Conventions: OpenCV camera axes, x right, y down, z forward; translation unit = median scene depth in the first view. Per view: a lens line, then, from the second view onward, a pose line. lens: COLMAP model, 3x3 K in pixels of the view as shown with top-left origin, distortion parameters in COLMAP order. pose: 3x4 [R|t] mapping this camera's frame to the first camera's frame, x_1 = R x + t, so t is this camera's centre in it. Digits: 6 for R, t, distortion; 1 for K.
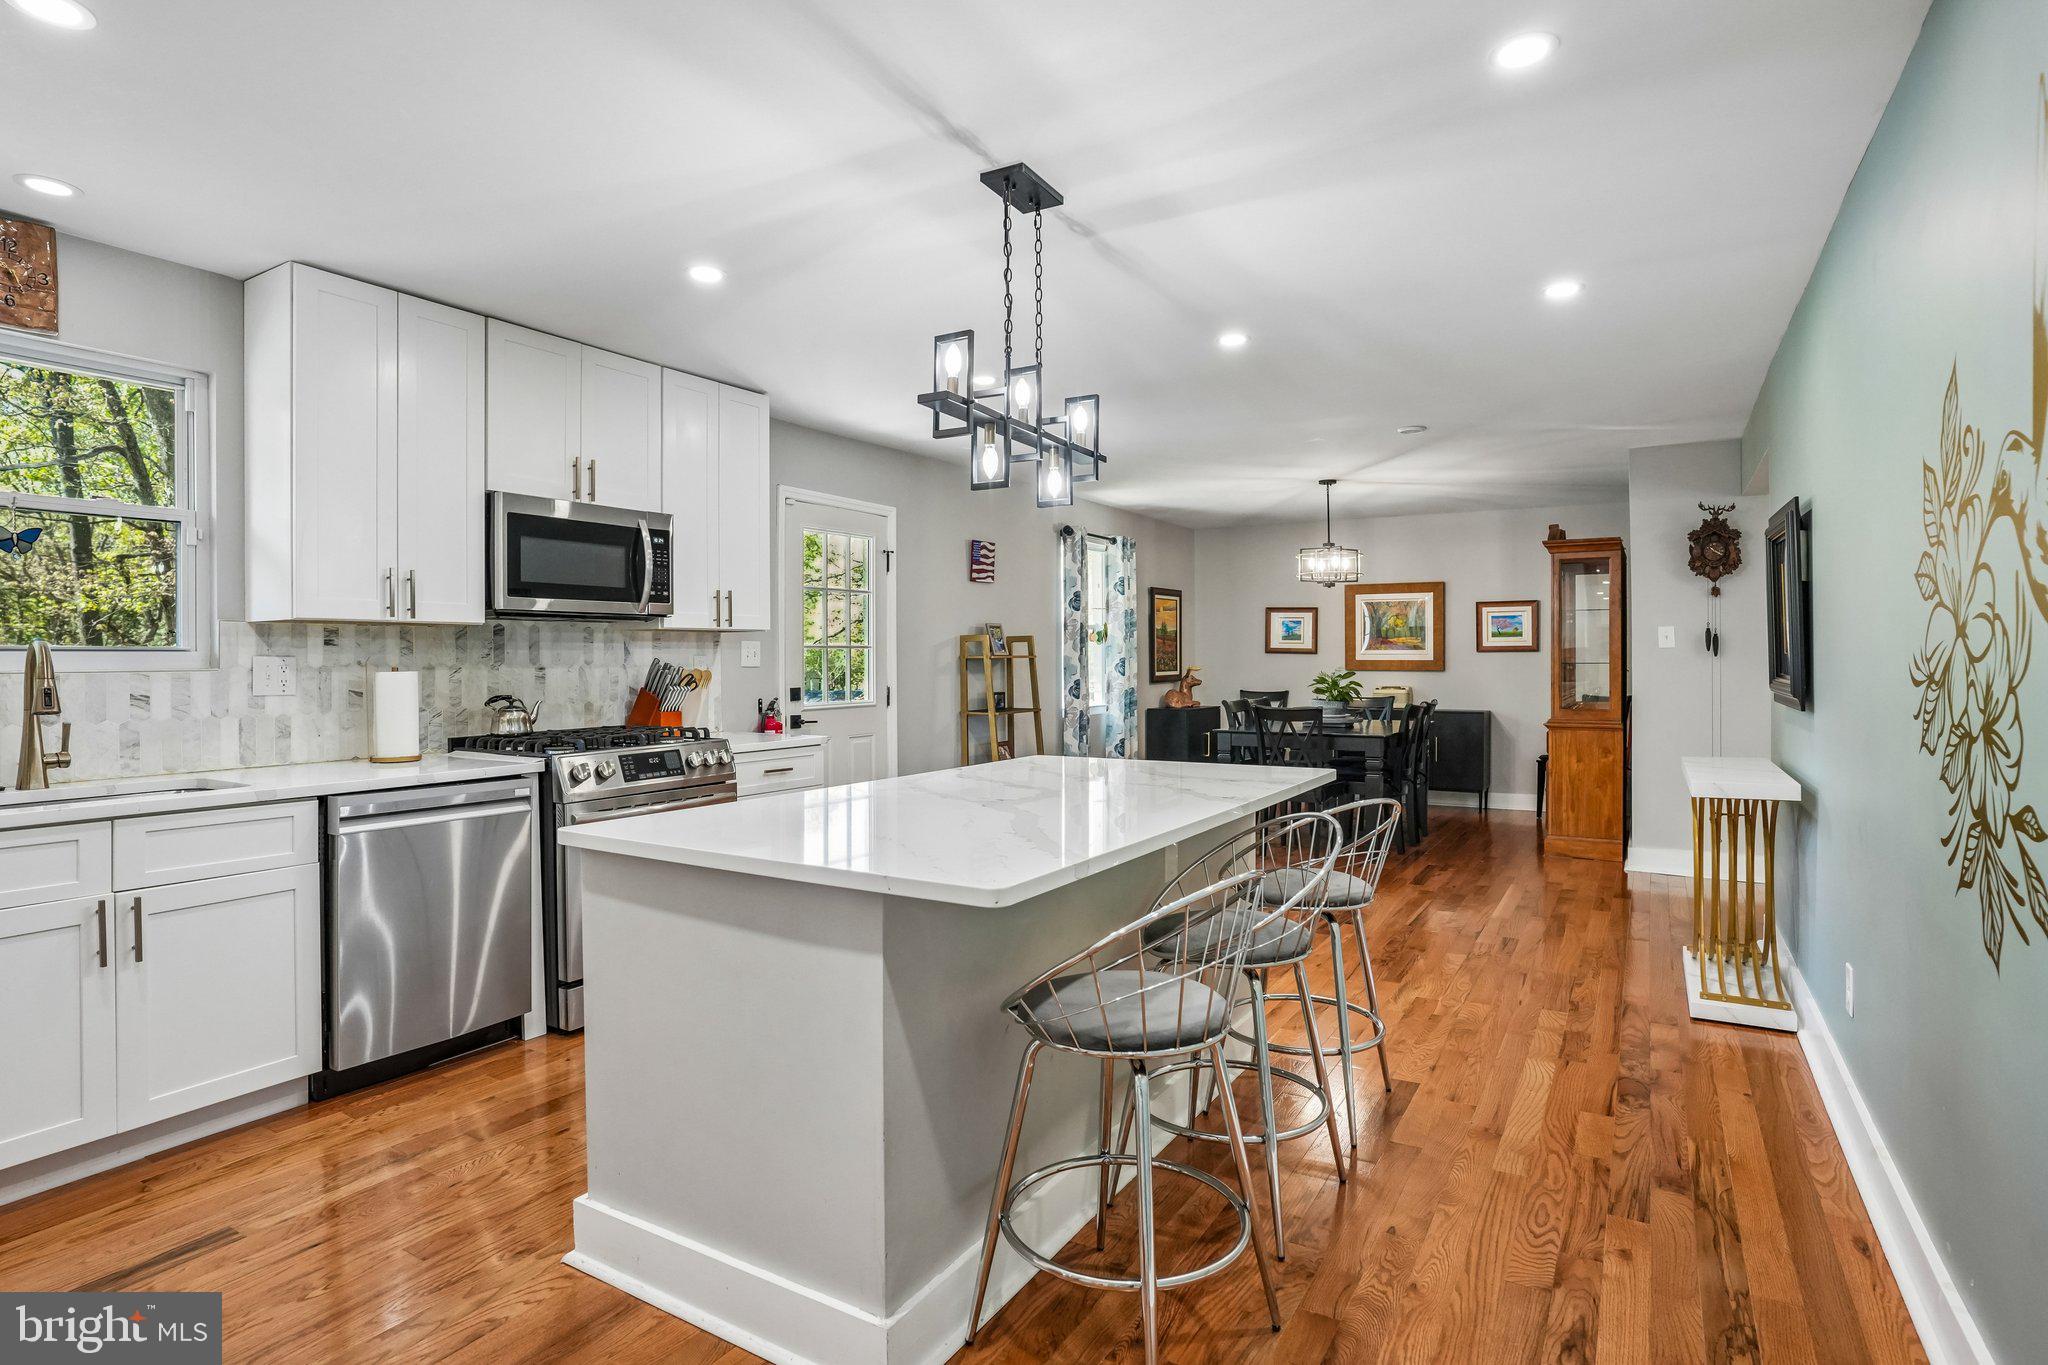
lens RADIAL K [[1052.9, 0, 1015.2], [0, 1052.9, 673.8], [0, 0, 1]] dist [-0.033740, 0.000094]
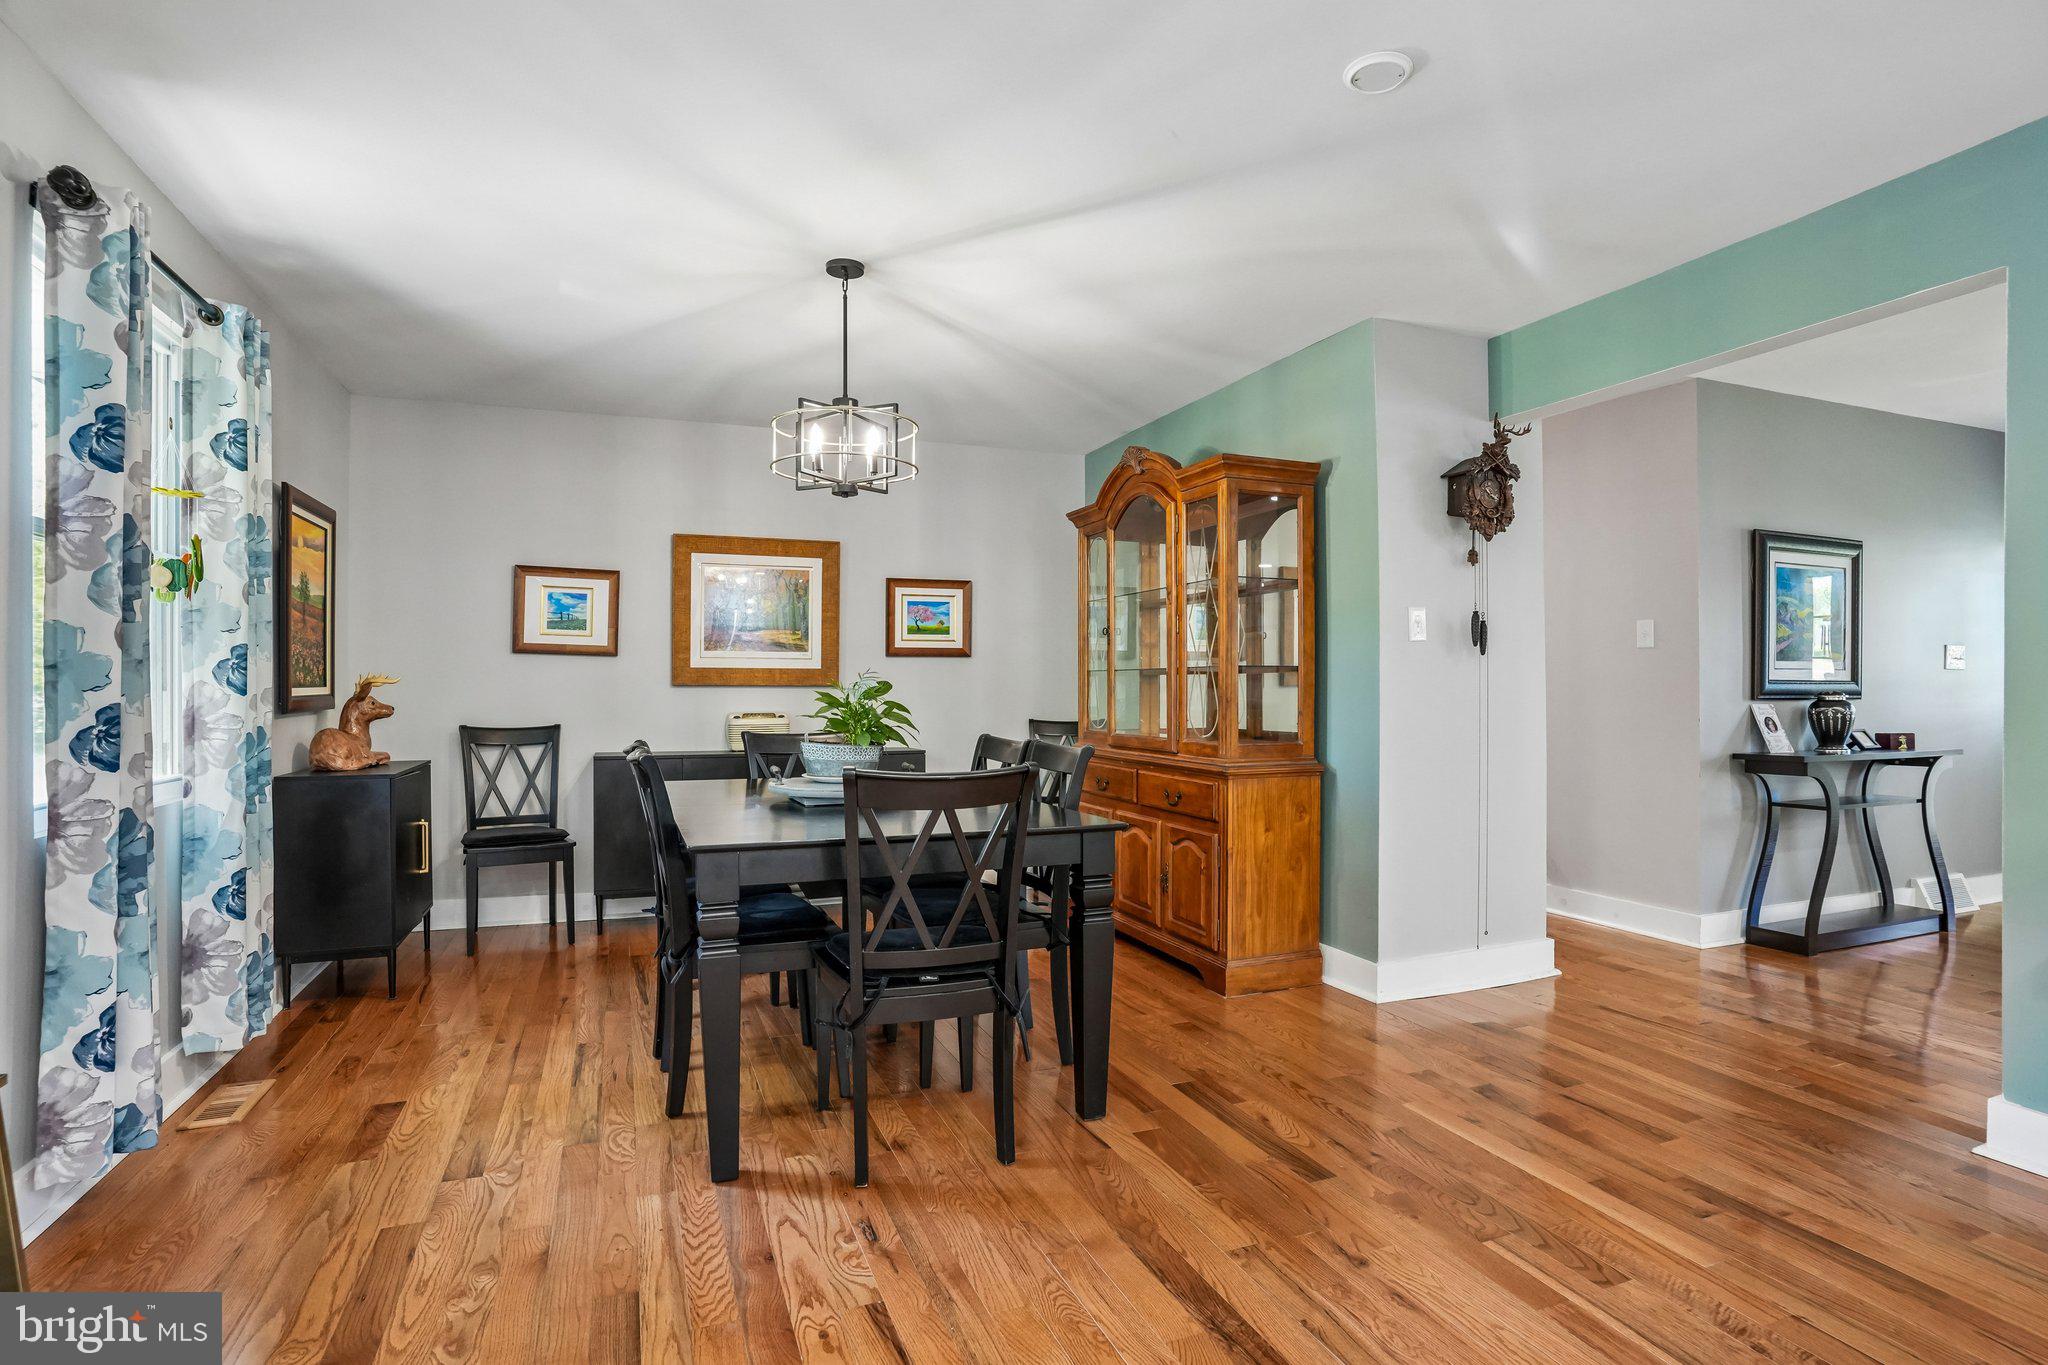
lens RADIAL K [[1001.8, 0, 993.9], [0, 1001.8, 678.7], [0, 0, 1]] dist [-0.006041, 0.001822]
pose [[0.618130, 0.008119, 0.786034, -0.006914], [0.008099, 0.999828, -0.016697, 0.004325], [-0.786034, 0.016687, 0.617957, 0.587342]]
